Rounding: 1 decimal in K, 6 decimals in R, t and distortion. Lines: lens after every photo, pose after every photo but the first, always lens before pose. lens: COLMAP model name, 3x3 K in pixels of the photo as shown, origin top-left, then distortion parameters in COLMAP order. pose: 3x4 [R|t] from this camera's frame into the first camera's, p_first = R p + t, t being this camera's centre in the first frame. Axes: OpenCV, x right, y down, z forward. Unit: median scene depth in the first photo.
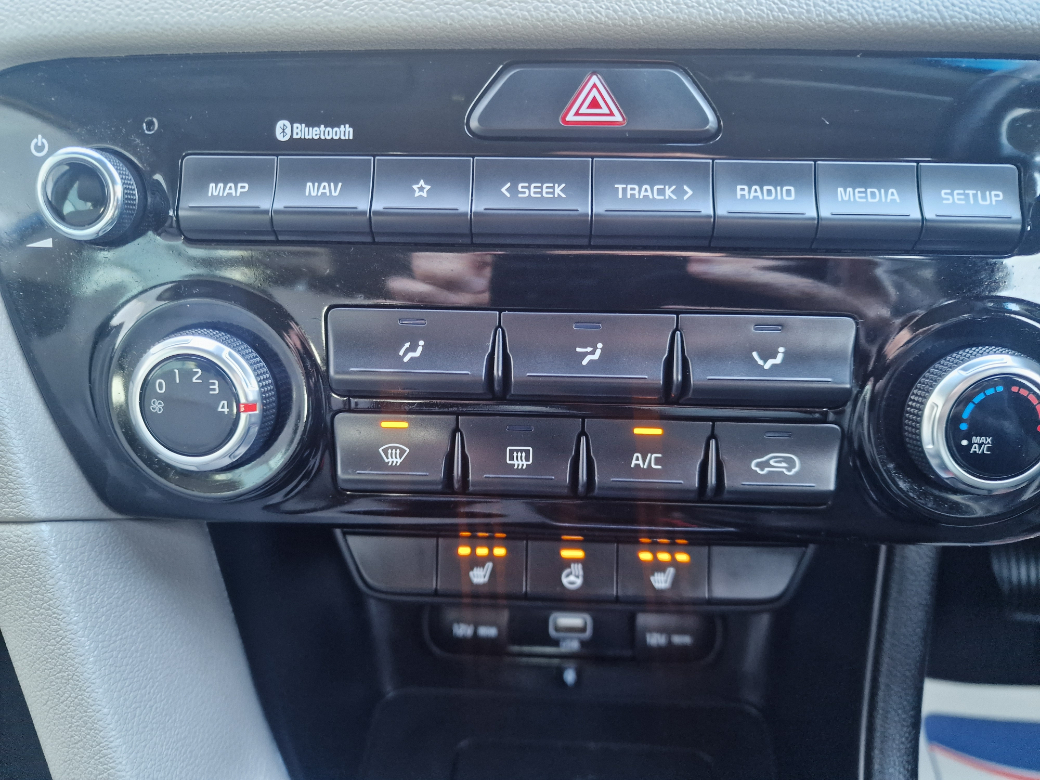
lens RADIAL K [[734.4, 0, 514.0], [0, 734.4, 384.9], [0, 0, 1]] dist [0.055537, -0.047961]
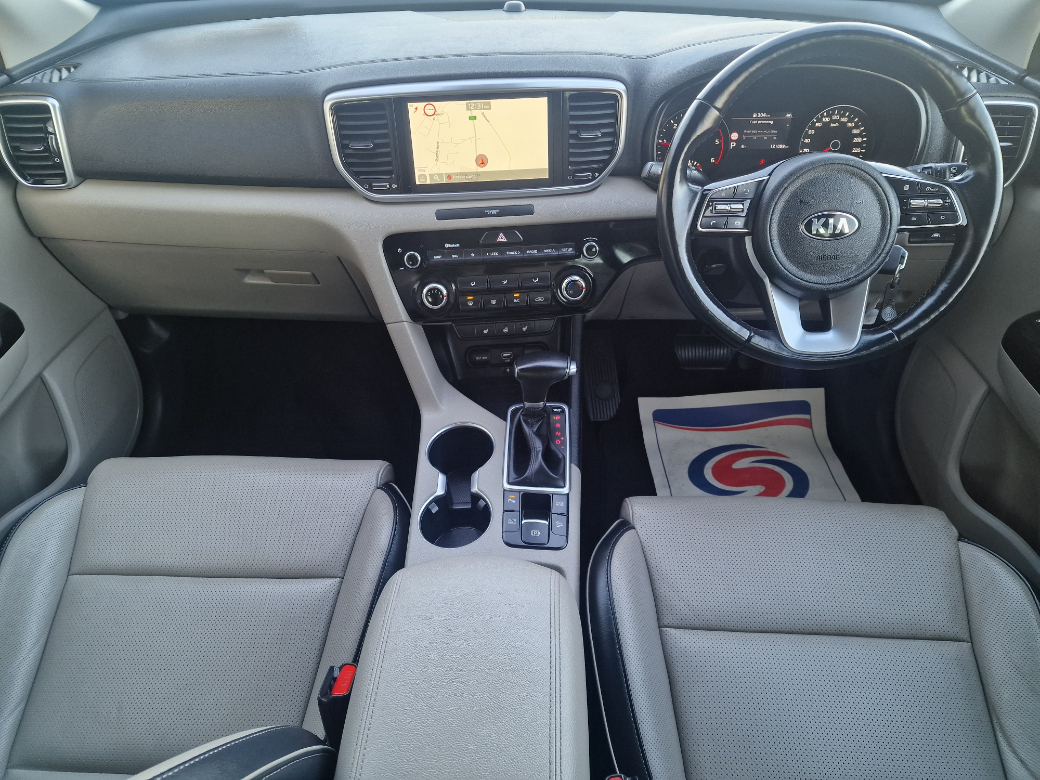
lens RADIAL K [[734.4, 0, 527.5], [0, 734.4, 390.2], [0, 0, 1]] dist [0.055537, -0.047961]
pose [[0.989486, -0.096256, 0.107947, -0.403420], [0.081780, 0.987959, 0.131335, 0.052017], [-0.119289, -0.121126, 0.985443, -4.570856]]
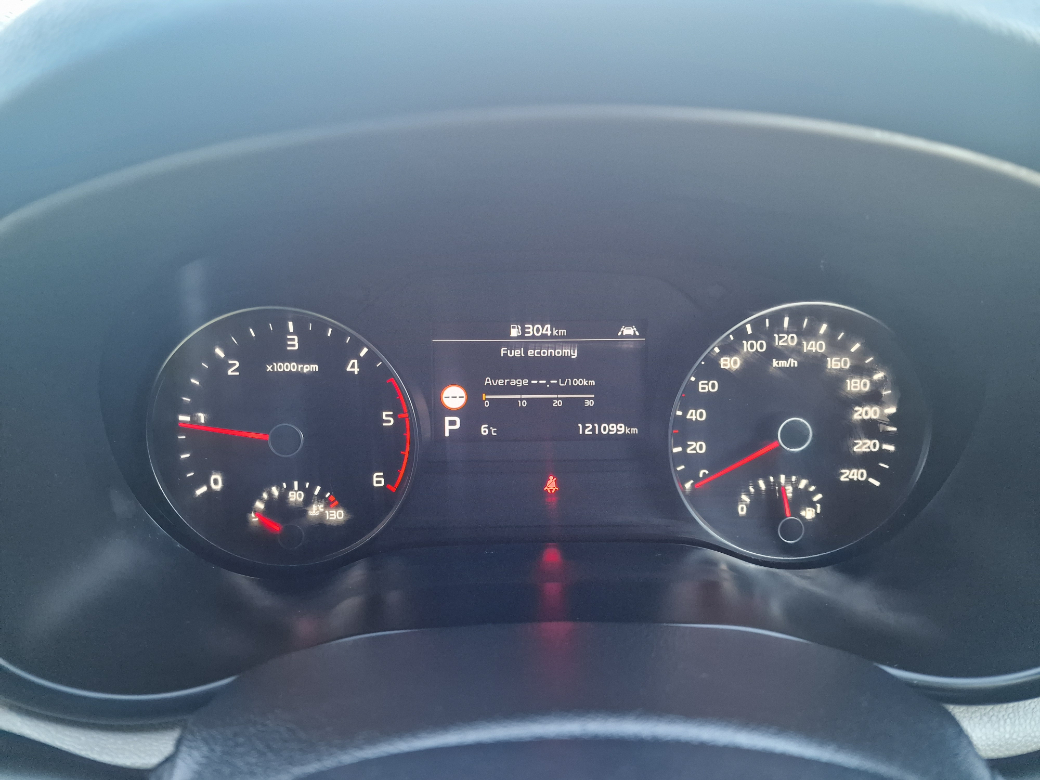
lens RADIAL K [[734.4, 0, 516.0], [0, 734.4, 393.1], [0, 0, 1]] dist [0.055537, -0.047961]
pose [[0.980758, -0.079640, 0.178245, 1.927972], [0.095070, 0.992271, -0.079753, -0.907586], [-0.170516, 0.095164, 0.980749, -0.360100]]
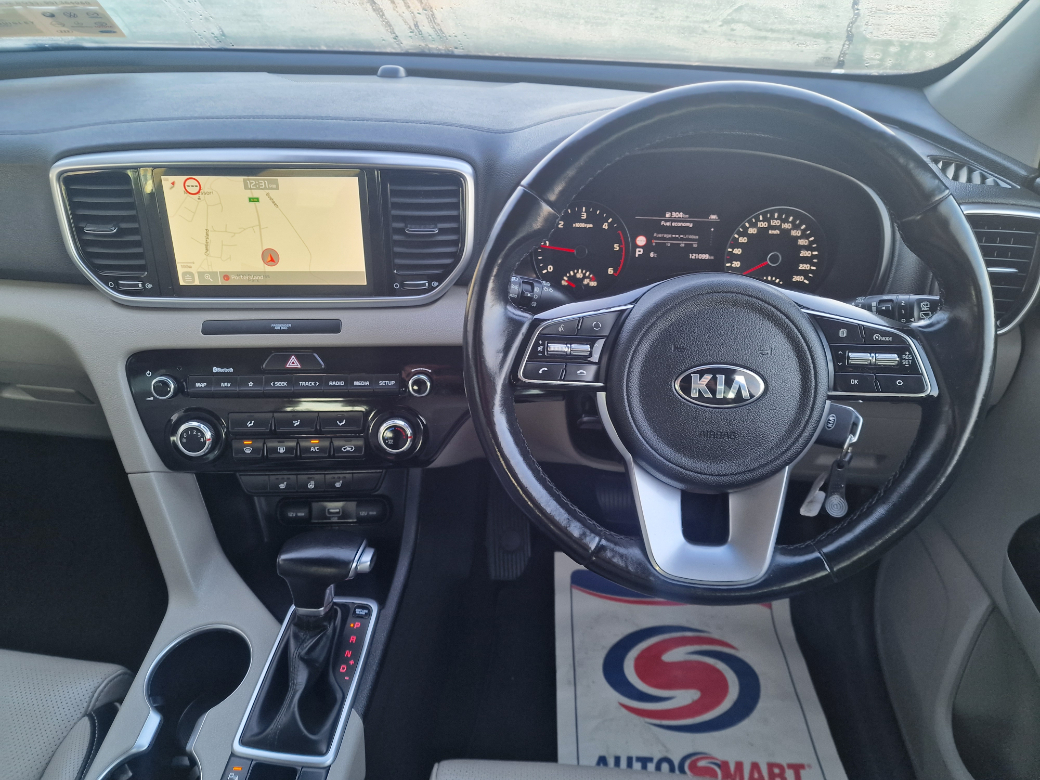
lens RADIAL K [[734.4, 0, 525.2], [0, 734.4, 395.6], [0, 0, 1]] dist [0.055537, -0.047961]
pose [[0.996227, -0.033451, 0.080086, 1.004774], [0.031466, 0.999168, 0.025930, -0.252118], [-0.080887, -0.023312, 0.996451, -3.037123]]
